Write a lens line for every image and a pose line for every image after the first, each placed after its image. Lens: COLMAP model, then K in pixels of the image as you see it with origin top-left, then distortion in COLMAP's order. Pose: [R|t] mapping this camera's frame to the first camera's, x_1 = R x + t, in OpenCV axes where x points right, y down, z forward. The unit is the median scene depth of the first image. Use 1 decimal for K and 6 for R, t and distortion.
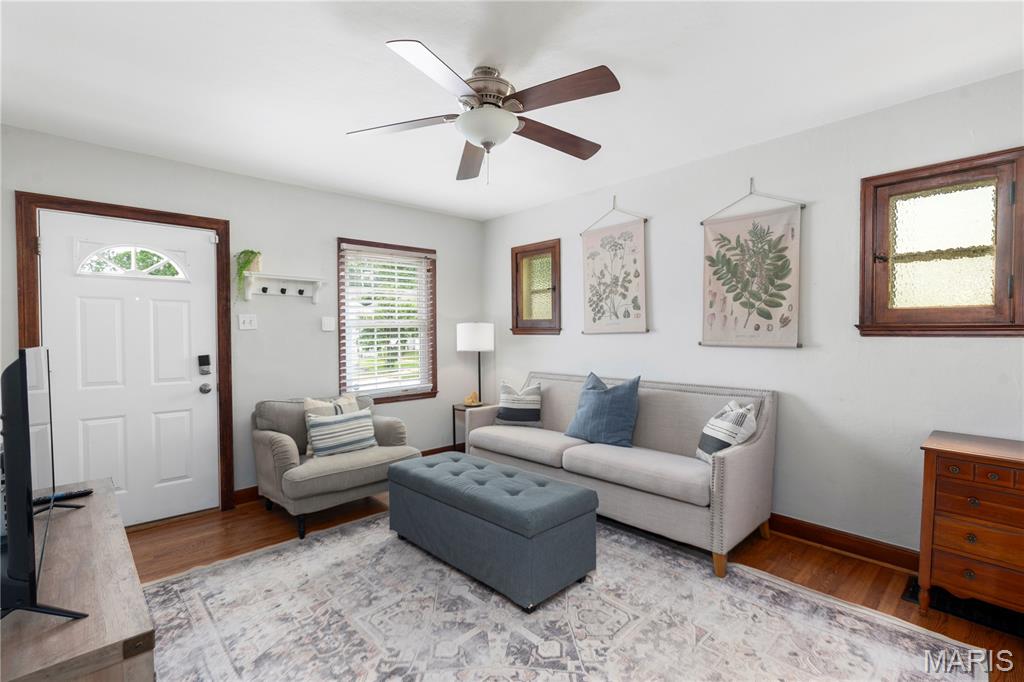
lens RADIAL K [[462.4, 0, 512.9], [0, 462.4, 342.2], [0, 0, 1]] dist [-0.013107, 0.006281]
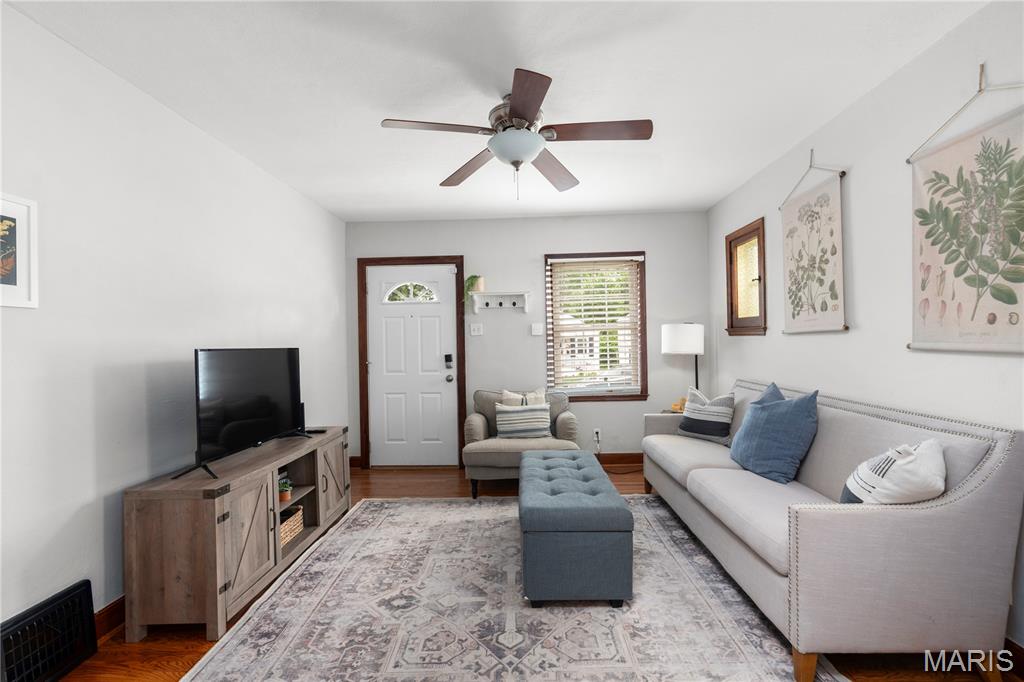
lens RADIAL K [[462.4, 0, 513.7], [0, 462.4, 342.9], [0, 0, 1]] dist [-0.013107, 0.006281]
pose [[0.707579, -0.004353, -0.706621, 0.469519], [0.001546, 0.999988, -0.004612, 0.000163], [0.706633, 0.002171, 0.707577, 0.150910]]
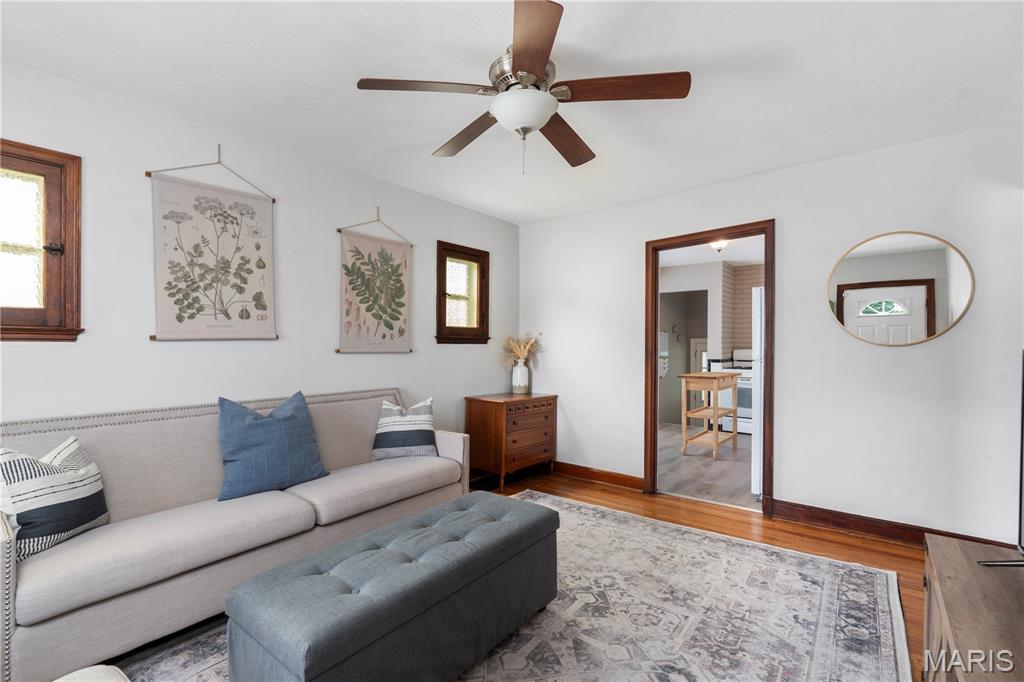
lens RADIAL K [[462.4, 0, 520.9], [0, 462.4, 341.0], [0, 0, 1]] dist [-0.013107, 0.006281]
pose [[-0.153459, 0.009720, 0.988107, -0.629093], [0.018411, 0.999806, -0.006975, -0.004722], [-0.987983, 0.017121, -0.153608, 0.765443]]
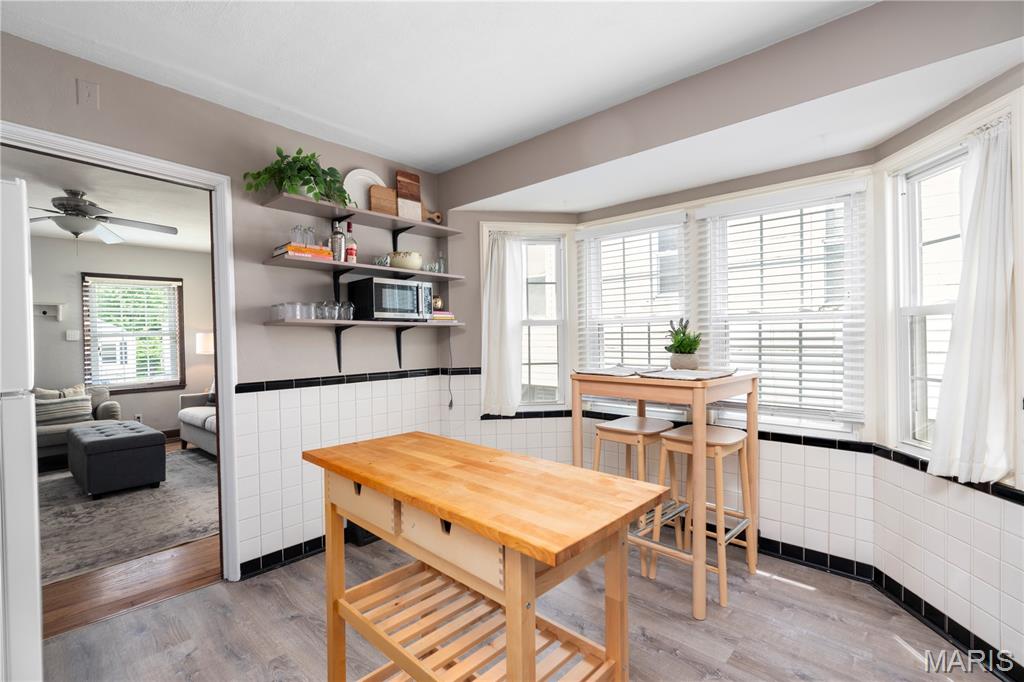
lens RADIAL K [[462.4, 0, 520.3], [0, 462.4, 342.1], [0, 0, 1]] dist [-0.013107, 0.006281]
pose [[0.995443, -0.010977, 0.094729, 0.959327], [0.011814, 0.999896, -0.008271, 0.009021], [-0.094628, 0.009352, 0.995469, -0.586140]]
